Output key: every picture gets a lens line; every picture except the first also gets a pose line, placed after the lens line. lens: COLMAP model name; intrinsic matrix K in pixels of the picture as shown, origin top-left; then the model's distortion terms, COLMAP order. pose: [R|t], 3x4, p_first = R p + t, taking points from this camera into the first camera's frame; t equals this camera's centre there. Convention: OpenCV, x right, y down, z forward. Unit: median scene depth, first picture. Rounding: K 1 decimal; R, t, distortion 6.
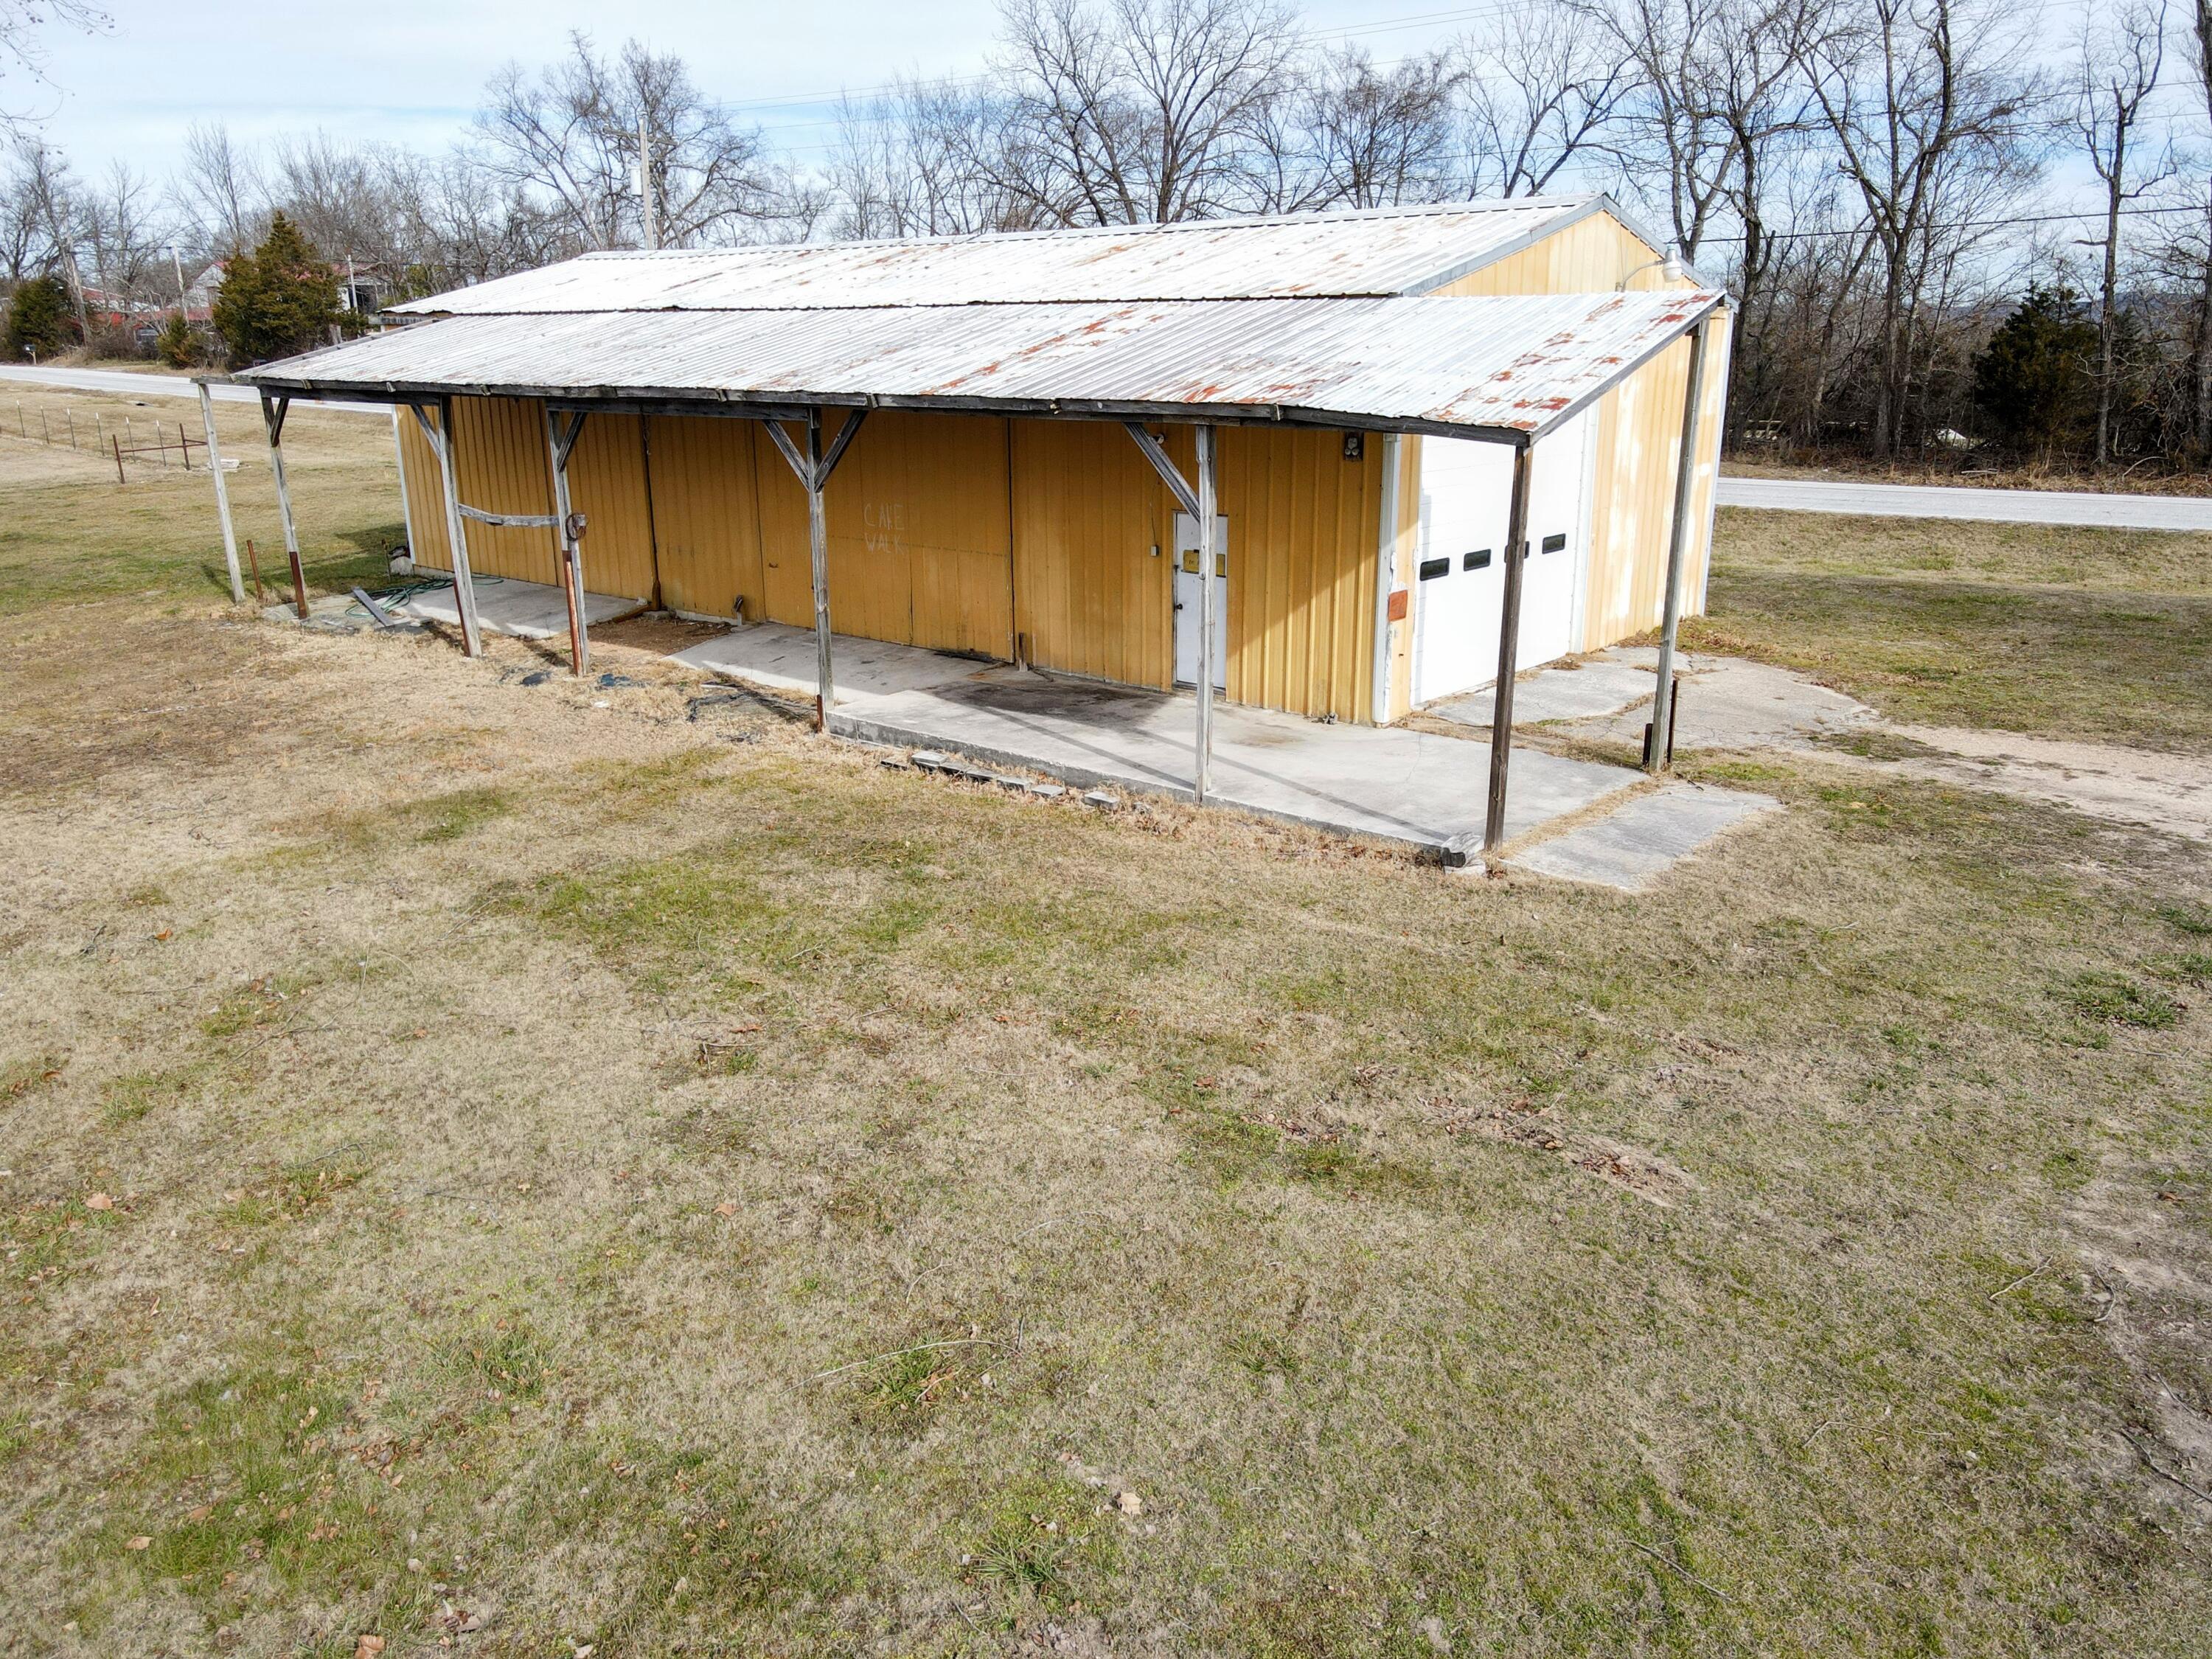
lens RADIAL K [[1570.0, 0, 1106.0], [0, 1570.0, 829.5], [0, 0, 1]] dist [-0.000256, 0.005450]
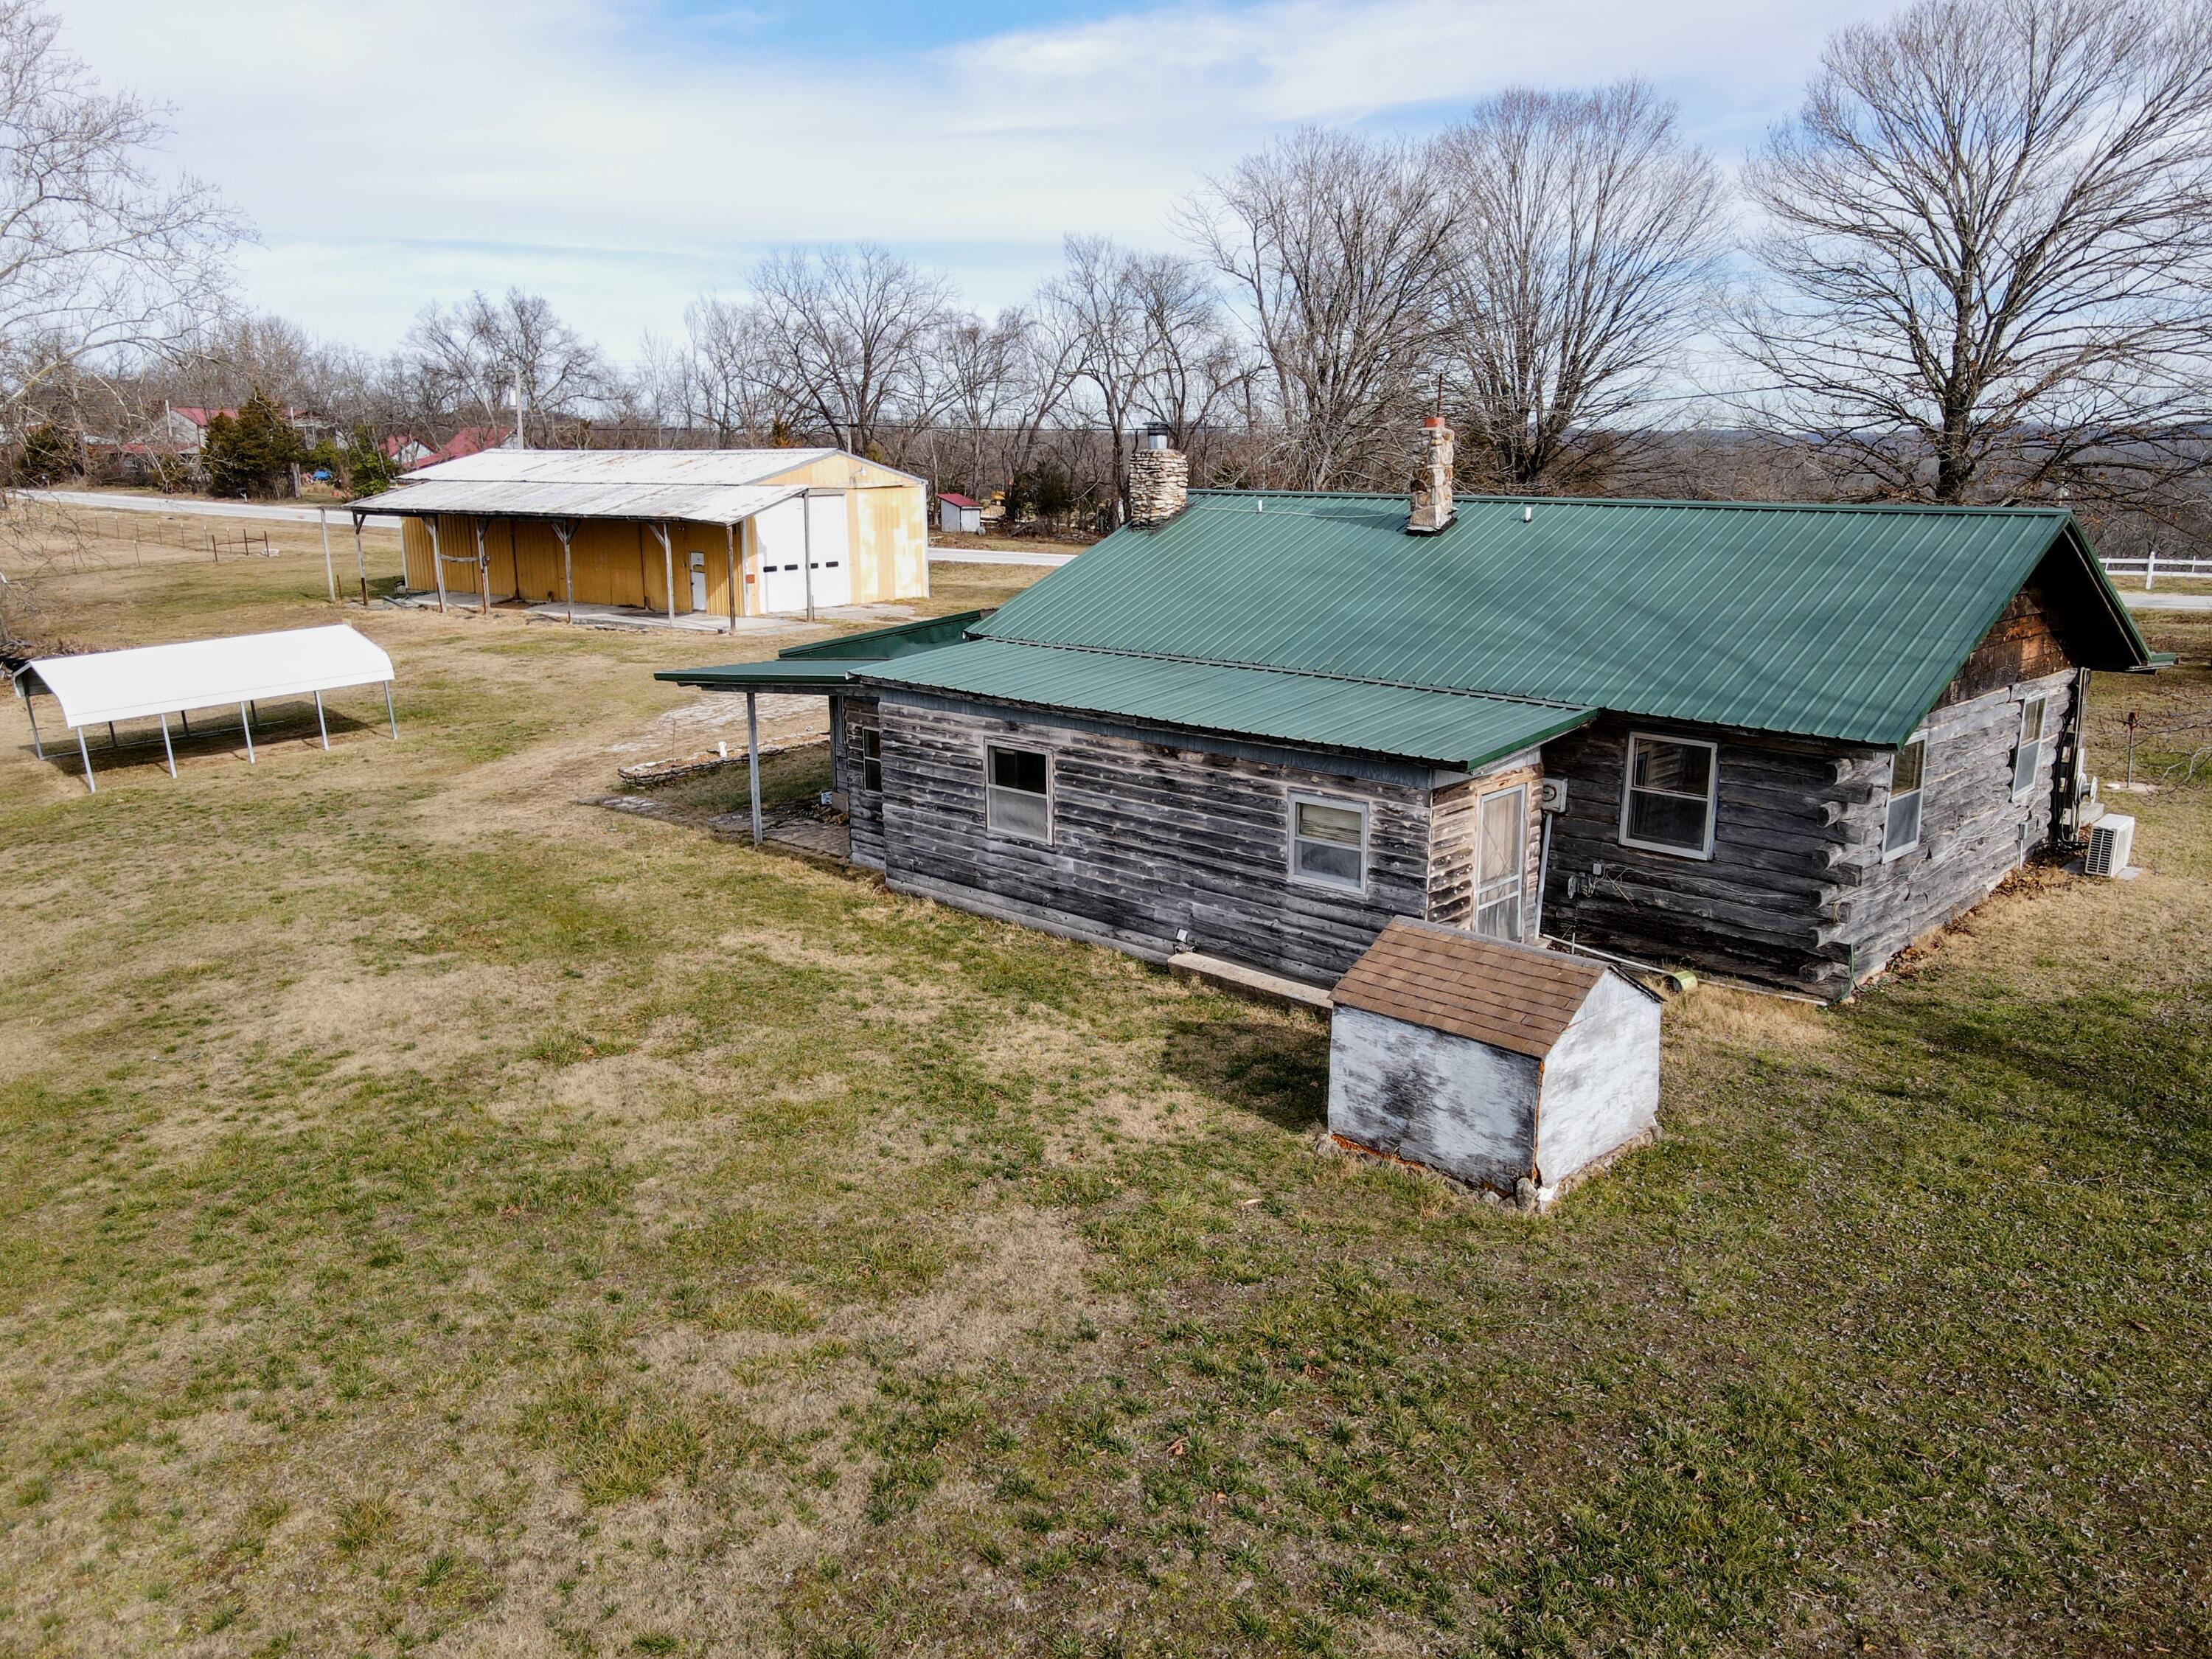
lens RADIAL K [[1596.2, 0, 1106.0], [0, 1596.2, 829.5], [0, 0, 1]] dist [0.004368, -0.002409]
pose [[0.997897, -0.012735, 0.063561, 0.220144], [0.017379, 0.997176, -0.073059, 0.195537], [-0.062451, 0.074010, 0.995300, -0.711609]]
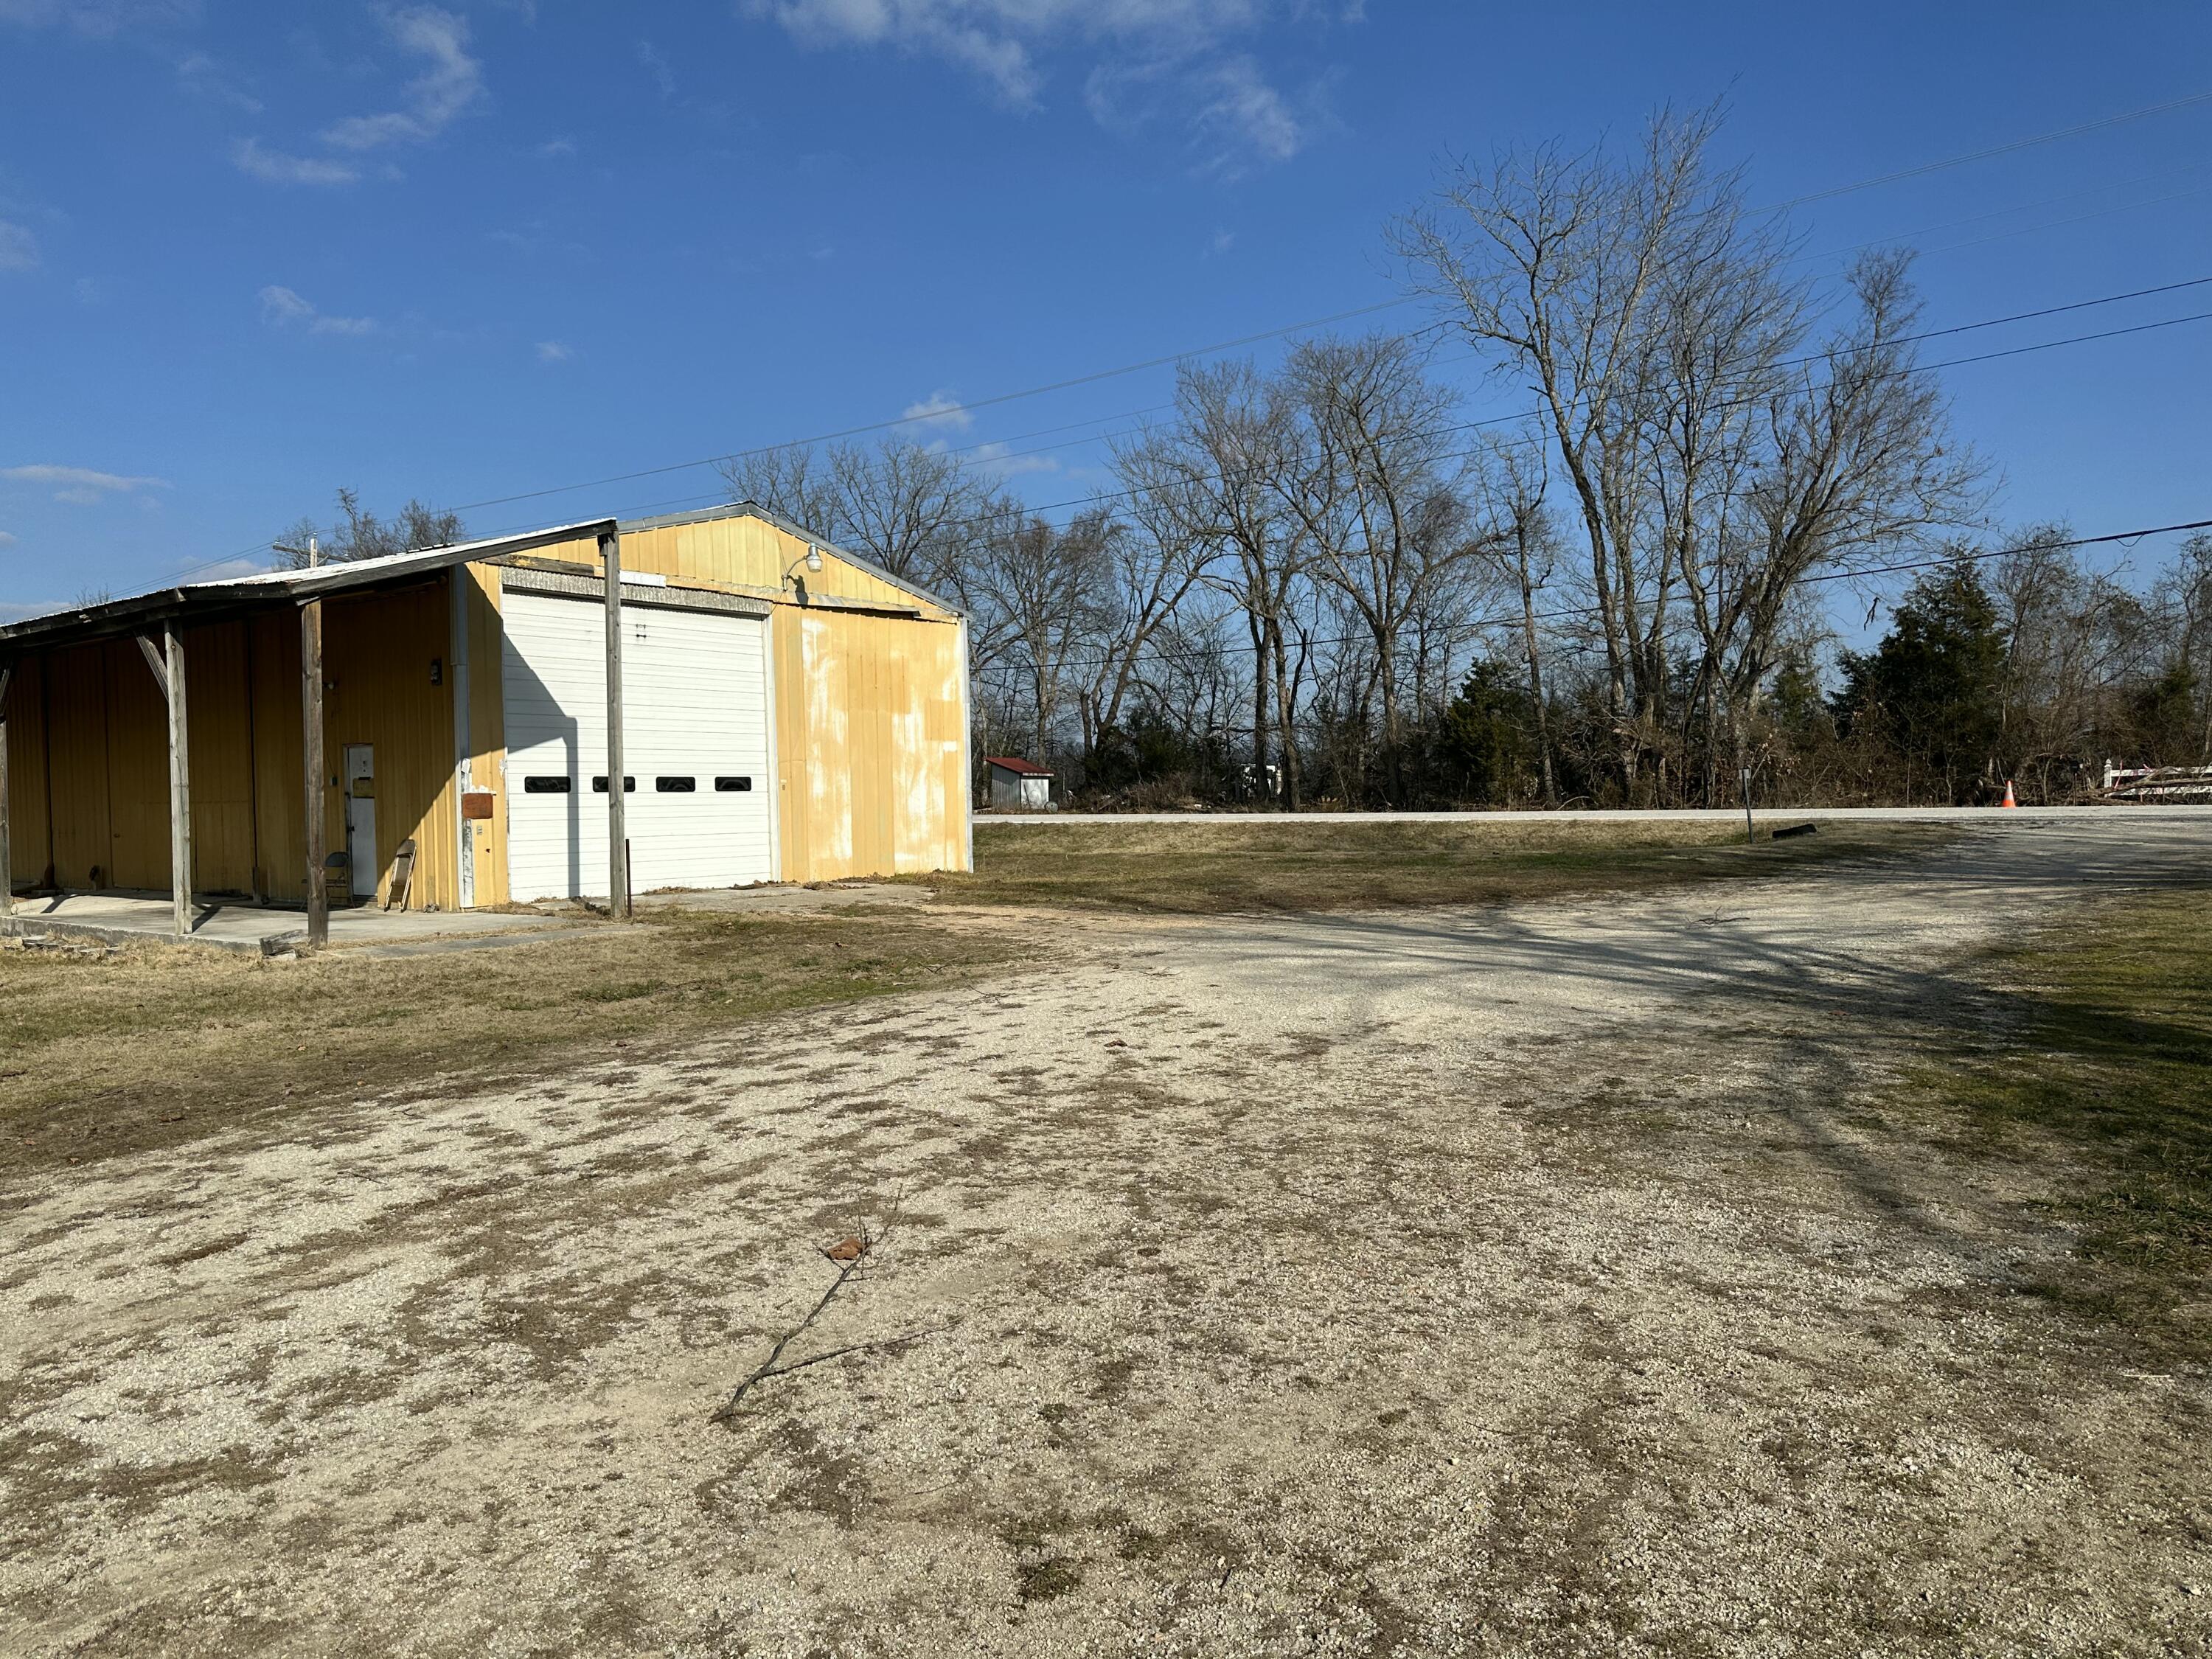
lens RADIAL K [[1495.9, 0, 1137.4], [0, 1495.9, 834.8], [0, 0, 1]] dist [0.023778, -0.033668]
pose [[0.997686, -0.008683, 0.067431, 0.187458], [0.026884, 0.961360, -0.273979, 0.060453], [-0.062447, 0.275158, 0.959369, -0.024069]]
